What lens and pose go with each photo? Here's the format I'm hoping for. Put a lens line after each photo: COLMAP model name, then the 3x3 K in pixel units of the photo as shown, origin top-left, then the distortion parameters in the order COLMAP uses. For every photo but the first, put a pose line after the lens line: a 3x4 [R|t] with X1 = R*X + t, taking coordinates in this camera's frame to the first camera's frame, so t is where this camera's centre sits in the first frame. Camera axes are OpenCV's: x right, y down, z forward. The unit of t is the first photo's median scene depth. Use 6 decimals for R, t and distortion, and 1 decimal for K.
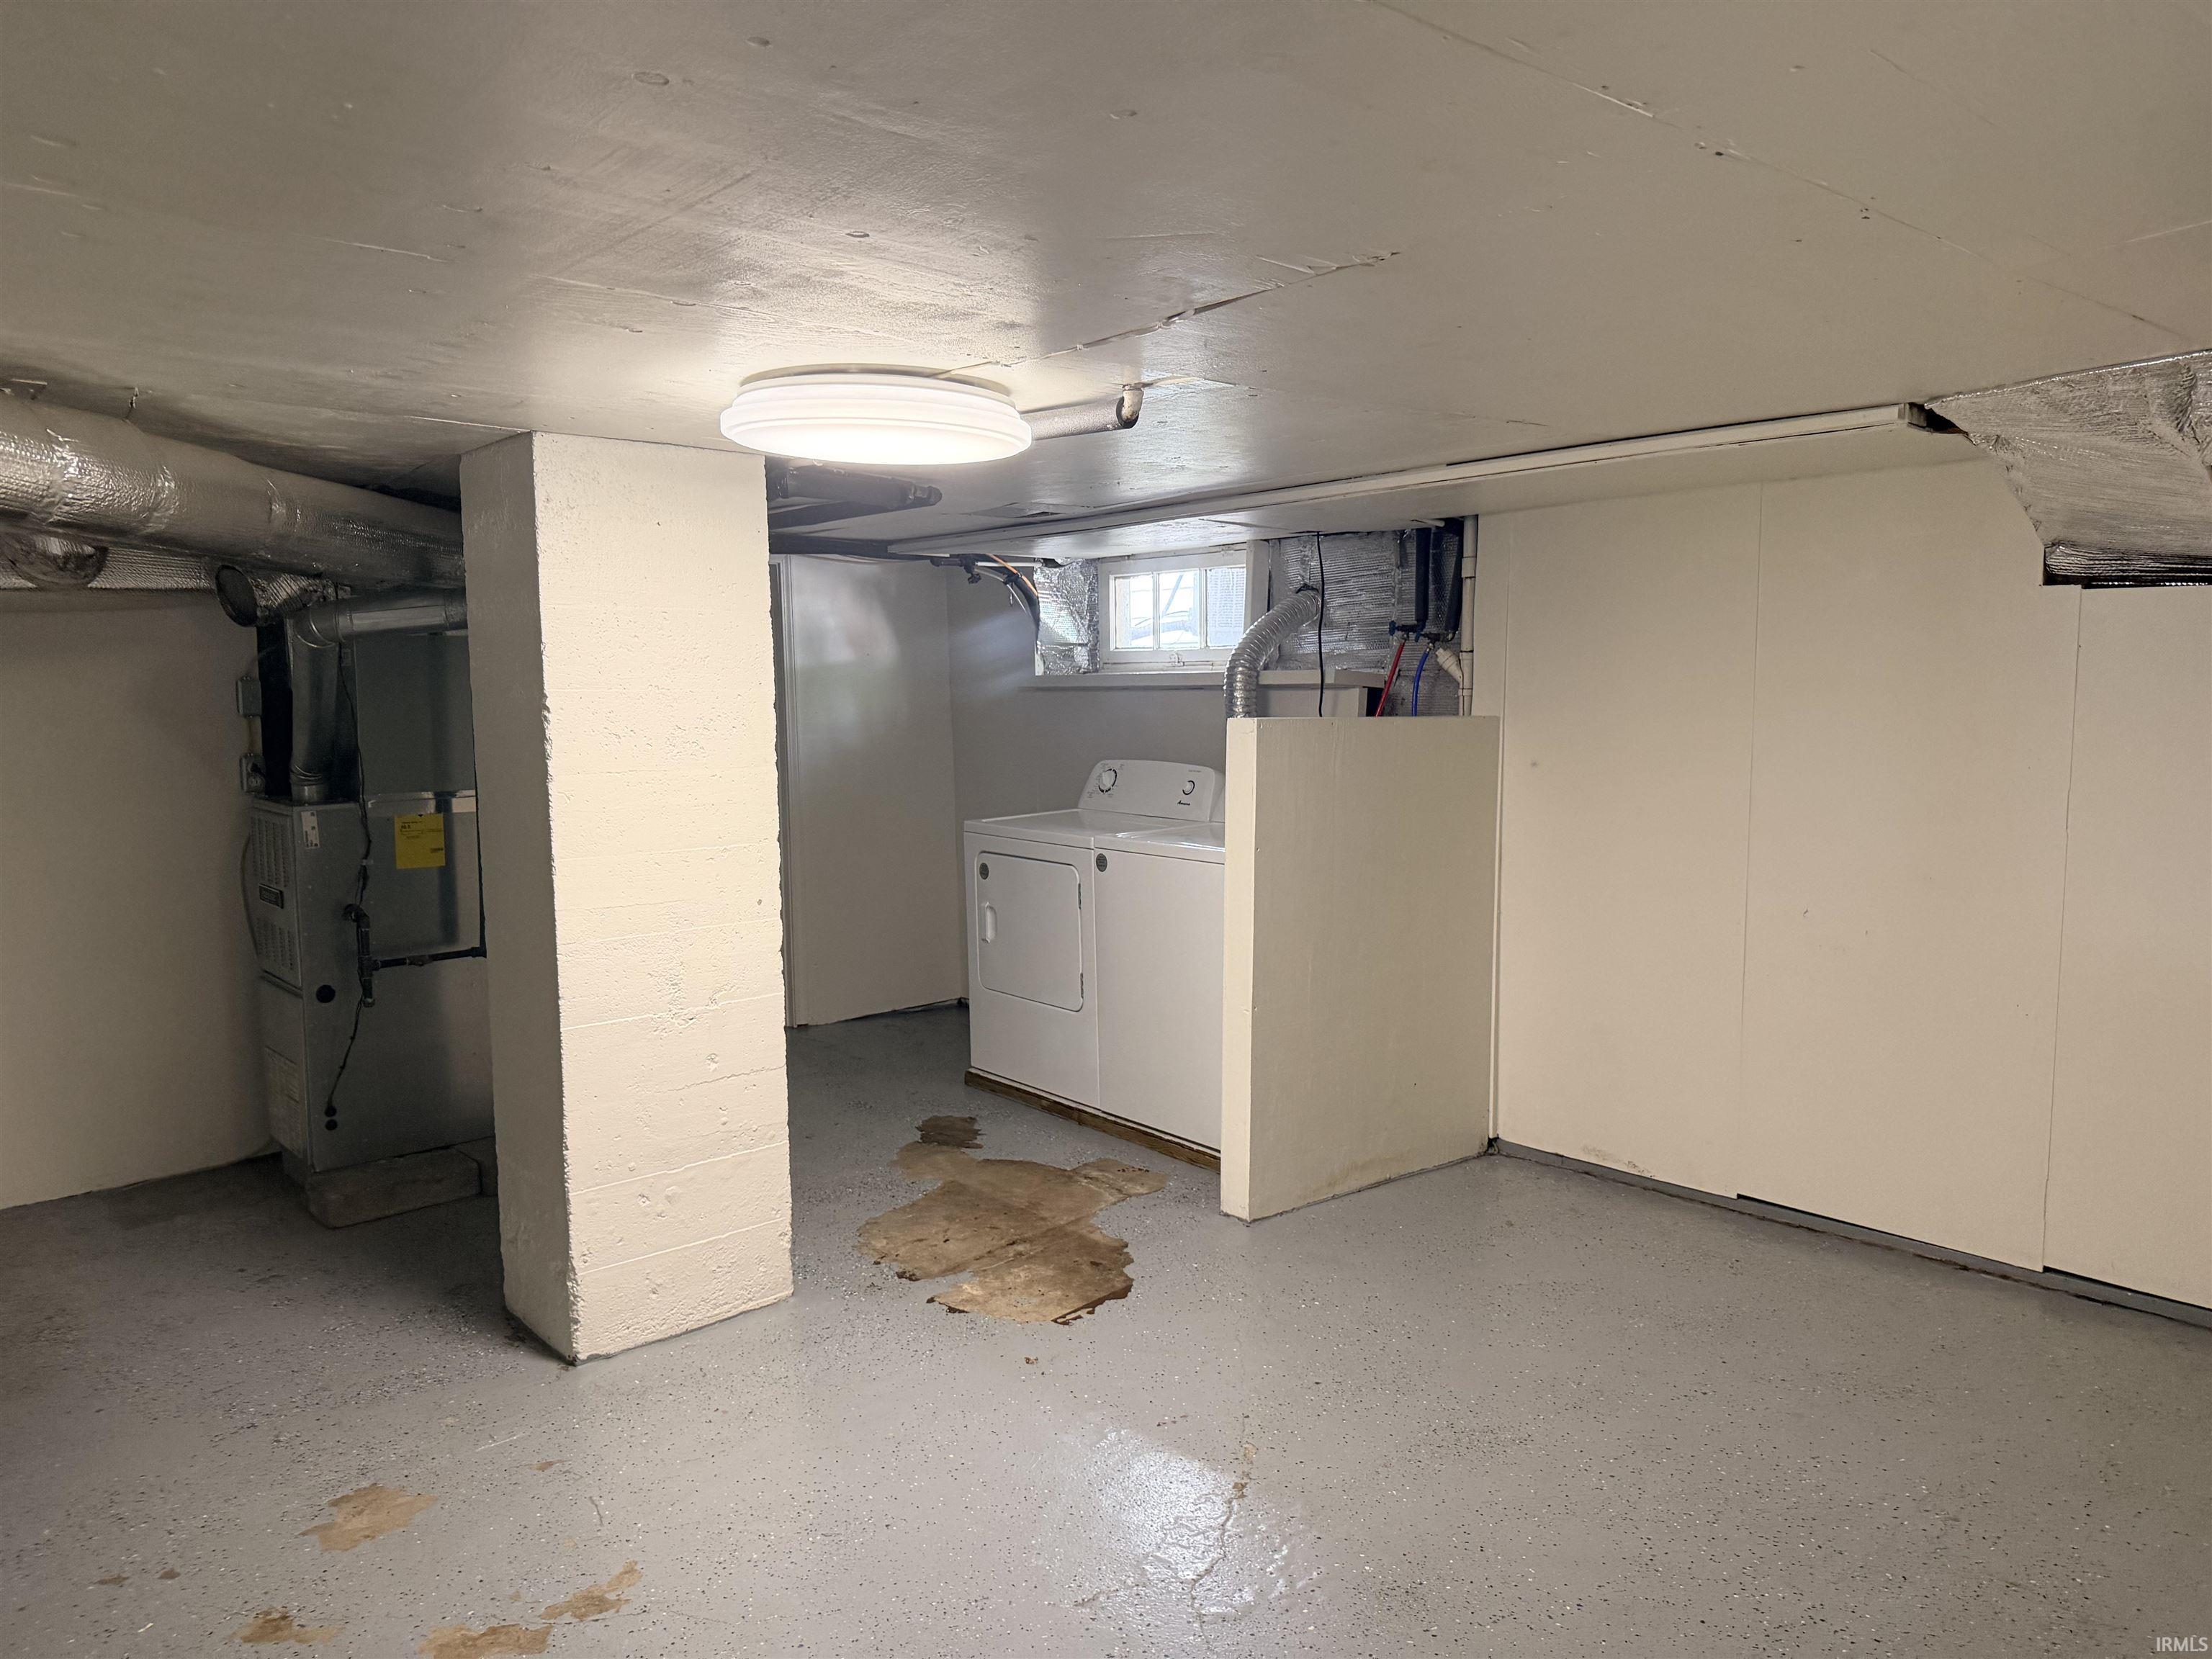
lens RADIAL K [[1572.0, 0, 1103.1], [0, 1572.0, 833.1], [0, 0, 1]] dist [0.079318, -0.086142]
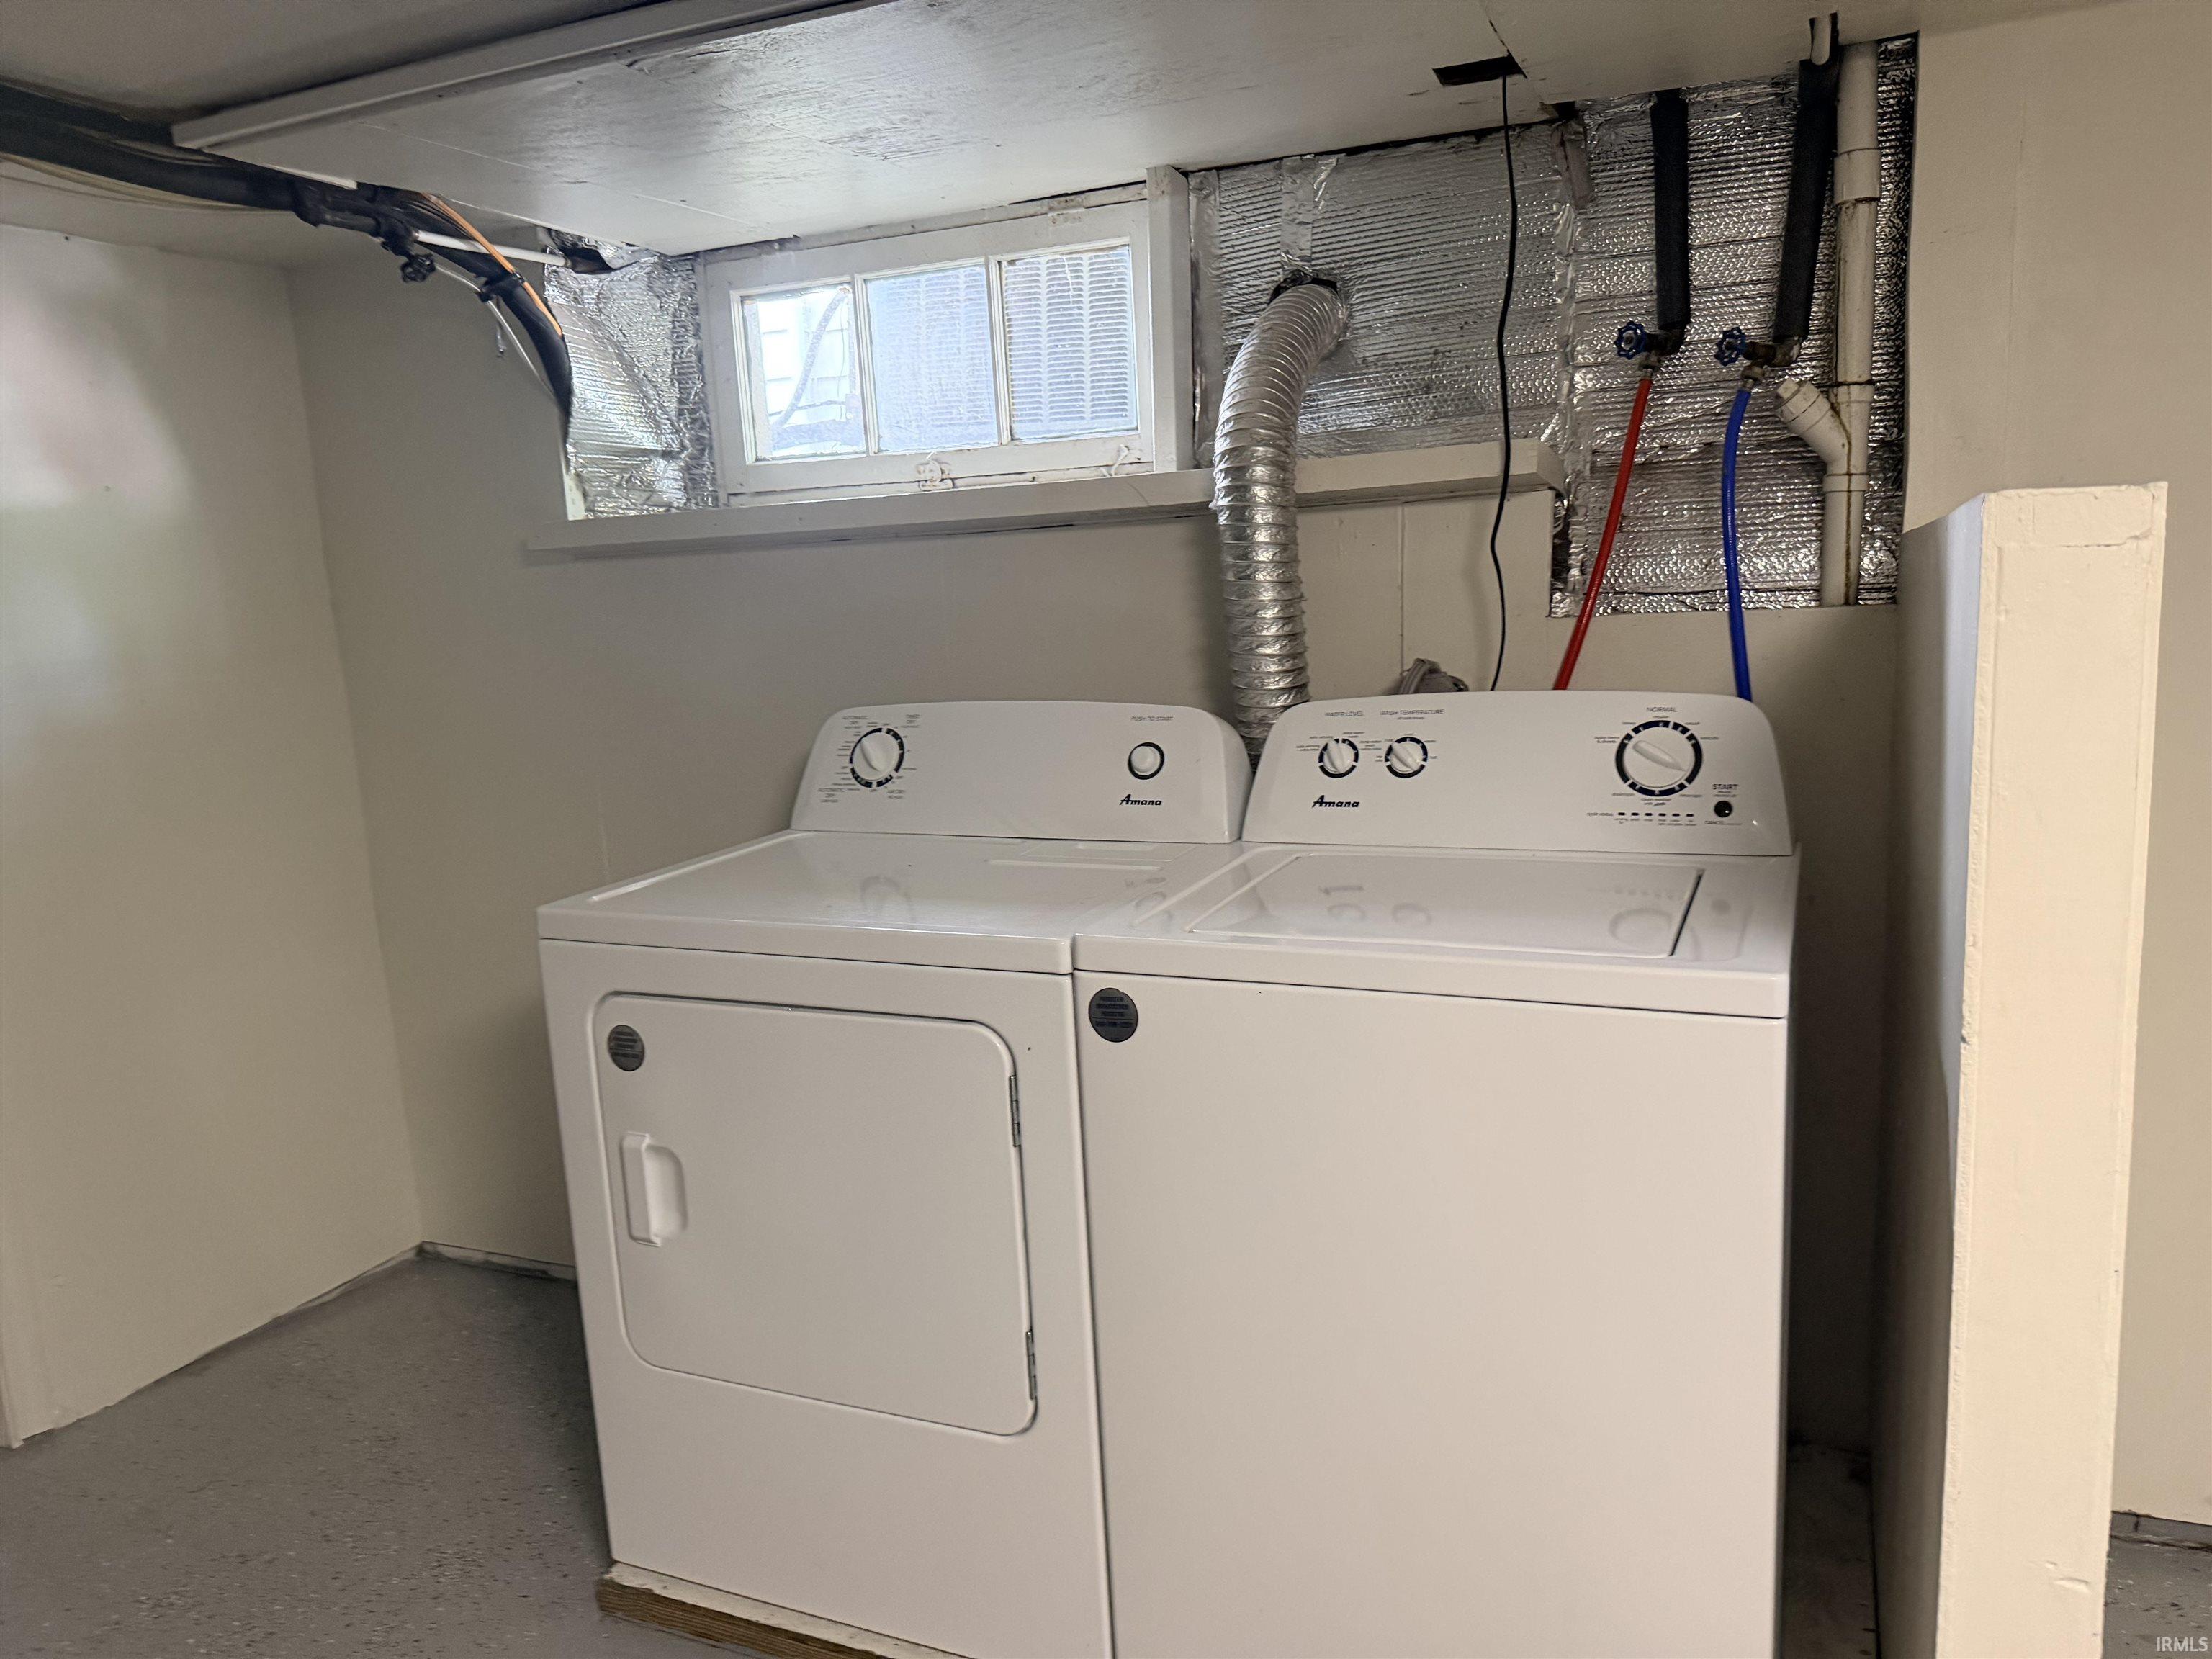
lens RADIAL K [[1572.0, 0, 1099.0], [0, 1572.0, 795.4], [0, 0, 1]] dist [0.079318, -0.086142]
pose [[0.892686, -0.102729, 0.438814, -0.124057], [0.090025, 0.994697, 0.049724, -0.038206], [-0.441596, -0.004884, 0.897201, 0.600051]]
